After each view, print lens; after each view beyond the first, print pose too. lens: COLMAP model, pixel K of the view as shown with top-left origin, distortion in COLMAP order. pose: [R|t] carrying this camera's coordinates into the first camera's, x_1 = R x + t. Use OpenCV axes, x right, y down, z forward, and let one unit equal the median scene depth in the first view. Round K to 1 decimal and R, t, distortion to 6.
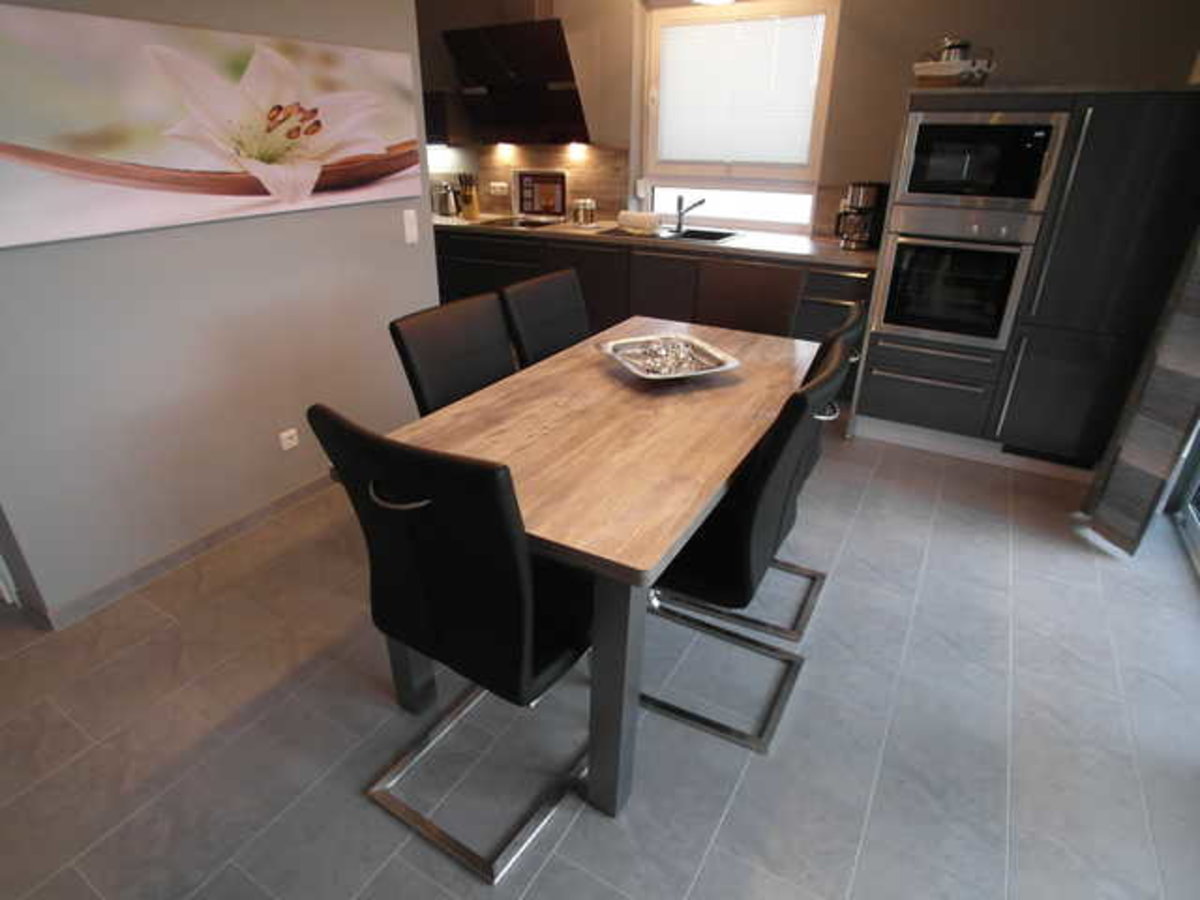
lens RADIAL K [[651.8, 0, 585.8], [0, 651.8, 456.8], [0, 0, 1]] dist [-0.081587, 0.025419]
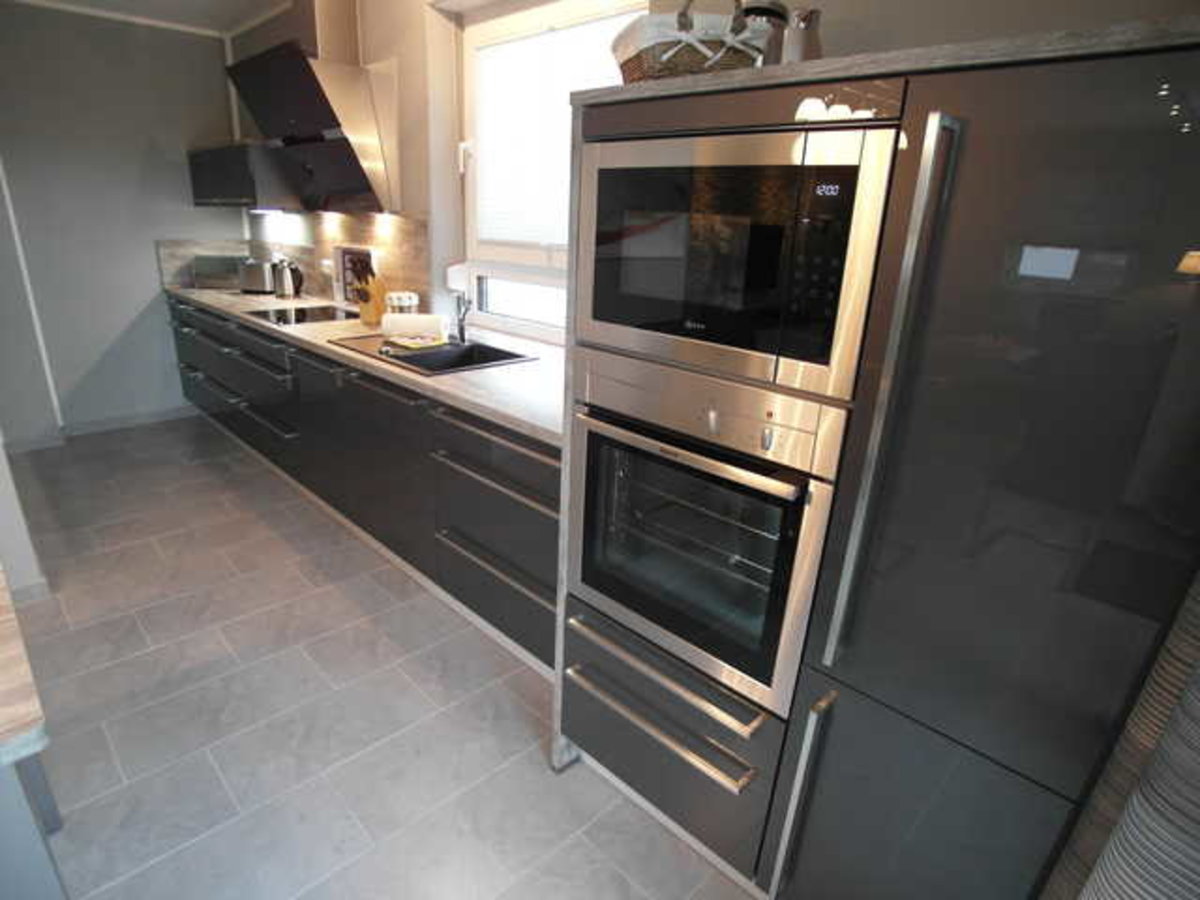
lens RADIAL K [[651.8, 0, 585.8], [0, 651.8, 456.8], [0, 0, 1]] dist [-0.081587, 0.025419]
pose [[0.964287, 0.129570, -0.231001, 0.557646], [-0.153183, 0.984332, -0.087328, -0.253418], [0.216066, 0.119595, 0.969027, 0.507934]]
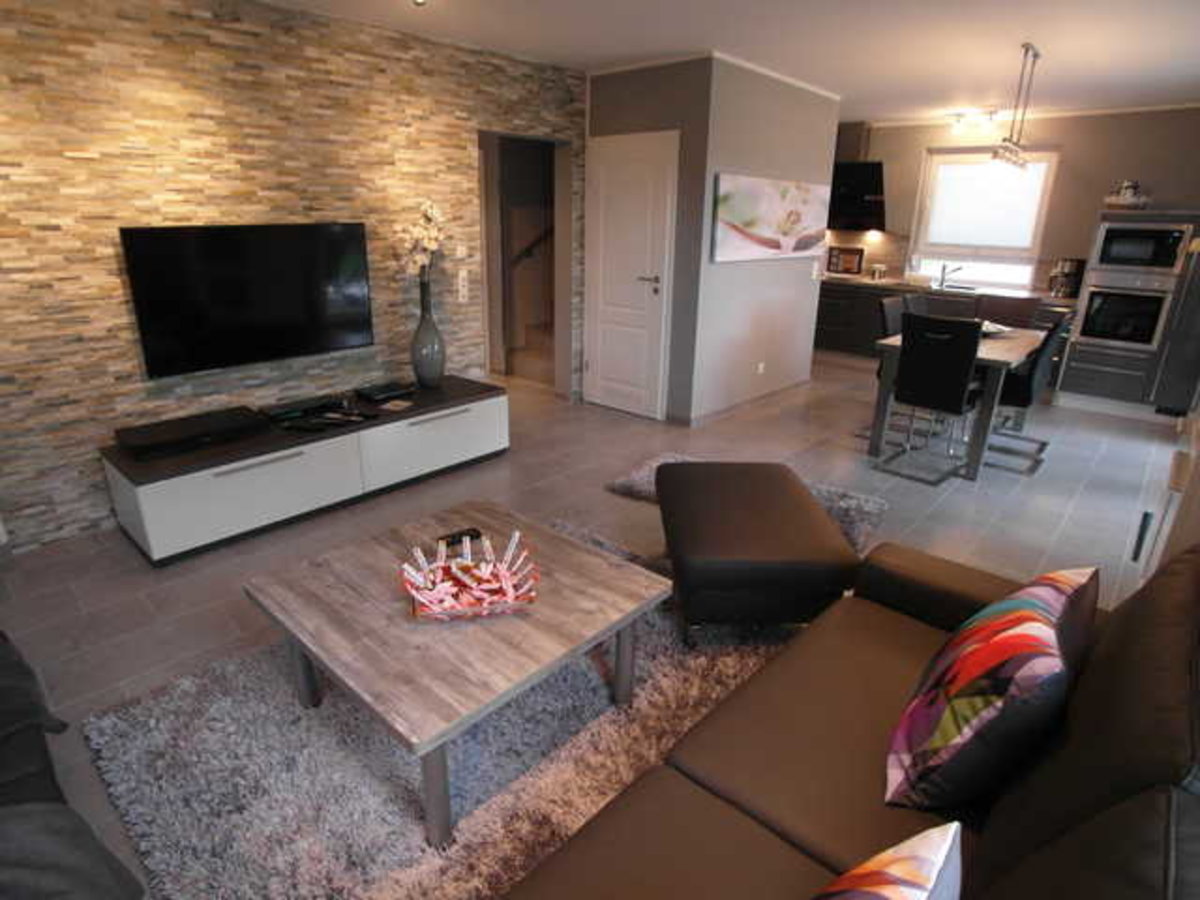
lens RADIAL K [[651.8, 0, 585.8], [0, 651.8, 456.8], [0, 0, 1]] dist [-0.081587, 0.025419]
pose [[0.974661, 0.086742, -0.206185, -0.465776], [-0.107971, 0.989698, -0.094025, 0.417387], [0.195905, 0.113904, 0.973985, -0.880248]]
